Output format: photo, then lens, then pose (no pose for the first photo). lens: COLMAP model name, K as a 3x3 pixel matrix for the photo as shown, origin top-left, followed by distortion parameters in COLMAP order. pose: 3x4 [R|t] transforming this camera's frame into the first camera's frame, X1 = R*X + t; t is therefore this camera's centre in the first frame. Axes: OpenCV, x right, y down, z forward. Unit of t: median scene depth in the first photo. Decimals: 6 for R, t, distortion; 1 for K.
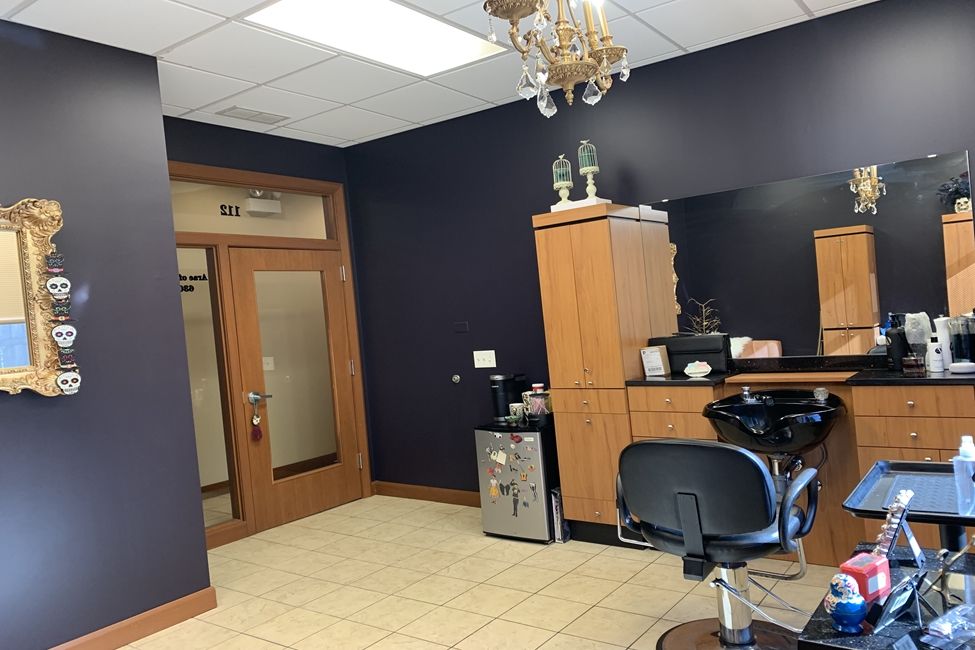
lens RADIAL K [[748.5, 0, 487.1], [0, 748.5, 302.0], [0, 0, 1]] dist [0.002768, 0.001819]
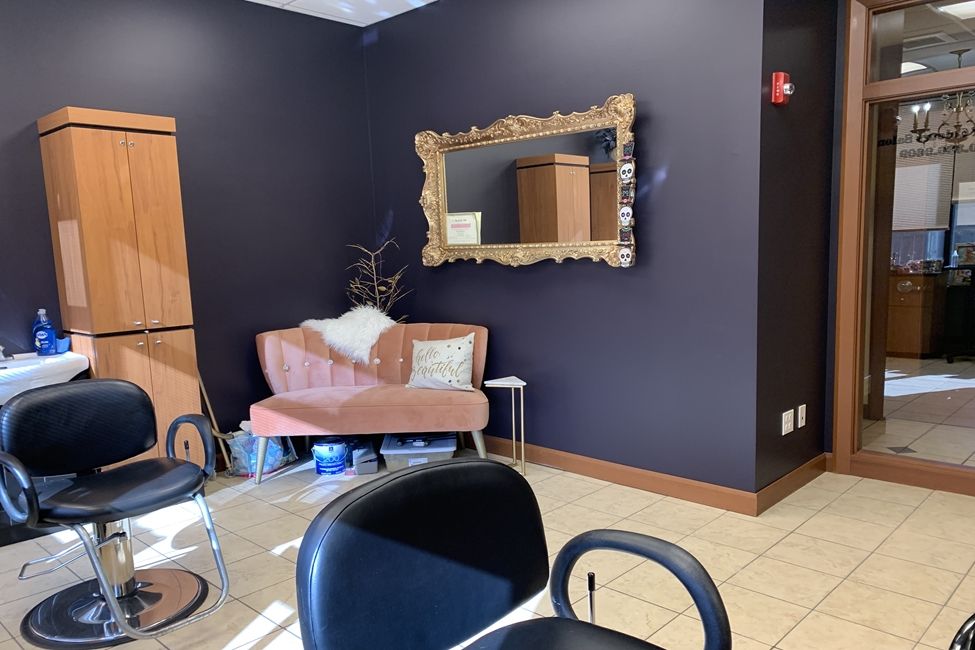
lens RADIAL K [[746.1, 0, 487.3], [0, 746.1, 348.1], [0, 0, 1]] dist [0.004453, 0.001856]
pose [[-0.127896, 0.217759, -0.967587, 0.621966], [0.052832, 0.975709, 0.212603, -0.012417], [0.990379, -0.023929, -0.136294, 0.940483]]
